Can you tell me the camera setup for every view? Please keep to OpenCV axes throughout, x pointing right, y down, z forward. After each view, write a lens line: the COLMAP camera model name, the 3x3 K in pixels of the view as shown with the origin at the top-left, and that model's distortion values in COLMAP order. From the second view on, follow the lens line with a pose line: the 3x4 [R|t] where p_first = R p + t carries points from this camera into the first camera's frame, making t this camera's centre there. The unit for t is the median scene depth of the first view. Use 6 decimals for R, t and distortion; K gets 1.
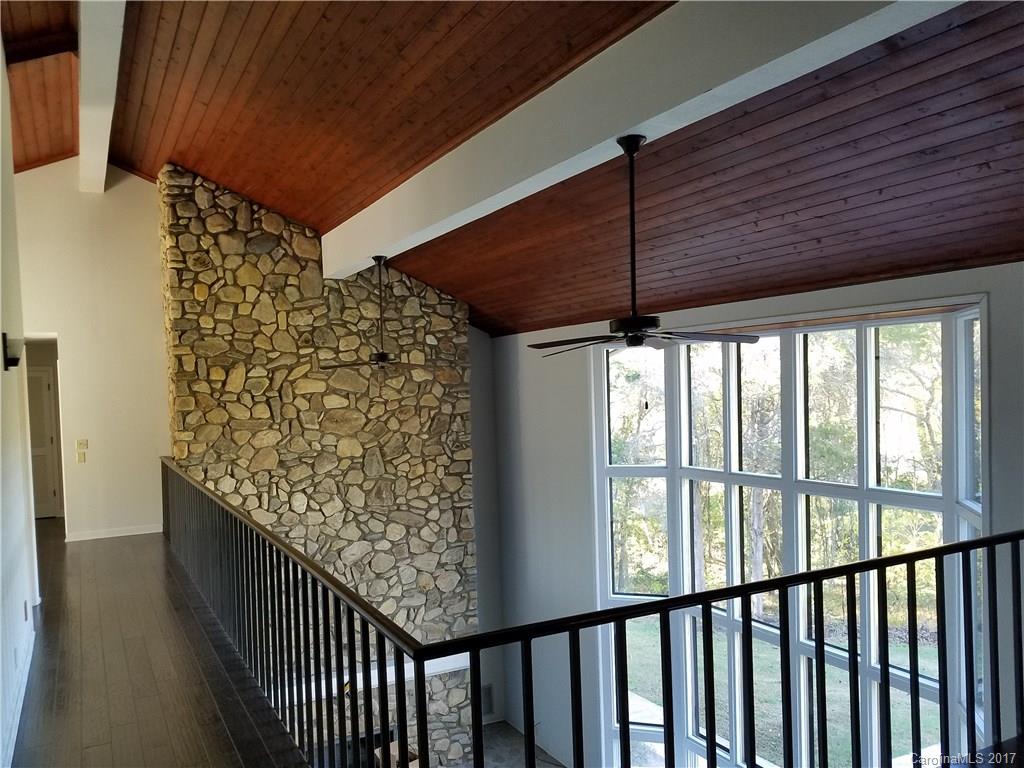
lens RADIAL K [[811.9, 0, 470.6], [0, 811.9, 433.1], [0, 0, 1]] dist [0.002231, 0.011324]
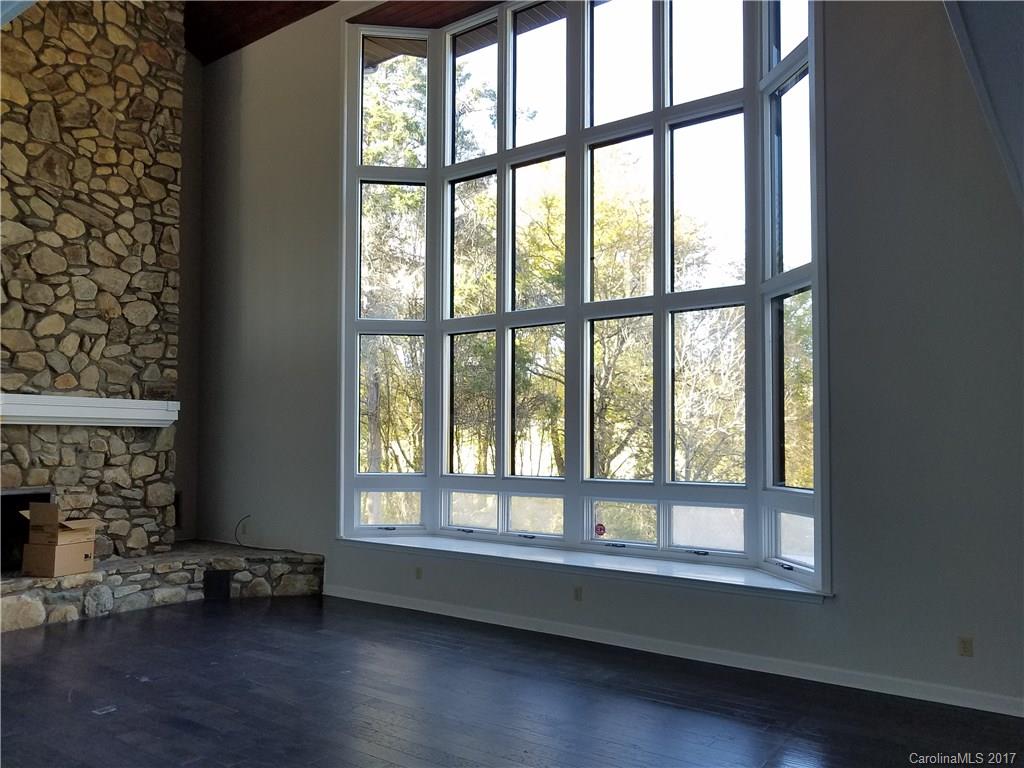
lens RADIAL K [[811.9, 0, 479.5], [0, 811.9, 394.8], [0, 0, 1]] dist [0.002231, 0.011324]
pose [[0.903236, 0.057417, 0.425286, -0.064827], [-0.012517, 0.994112, -0.107629, 0.364132], [-0.428962, 0.091891, 0.898637, 0.200377]]
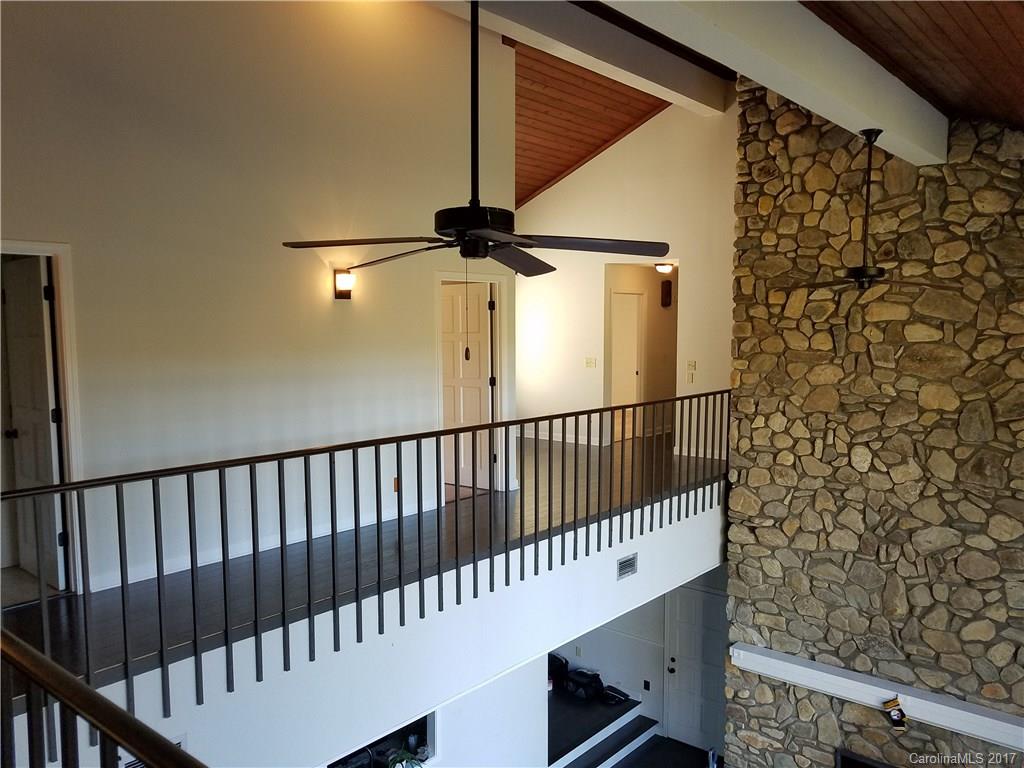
lens RADIAL K [[811.9, 0, 532.4], [0, 811.9, 403.8], [0, 0, 1]] dist [0.002231, 0.011324]
pose [[0.396014, 0.115182, -0.910992, 0.377267], [-0.058548, 0.993250, 0.100132, -0.028433], [0.916376, 0.013683, 0.400085, 0.377925]]
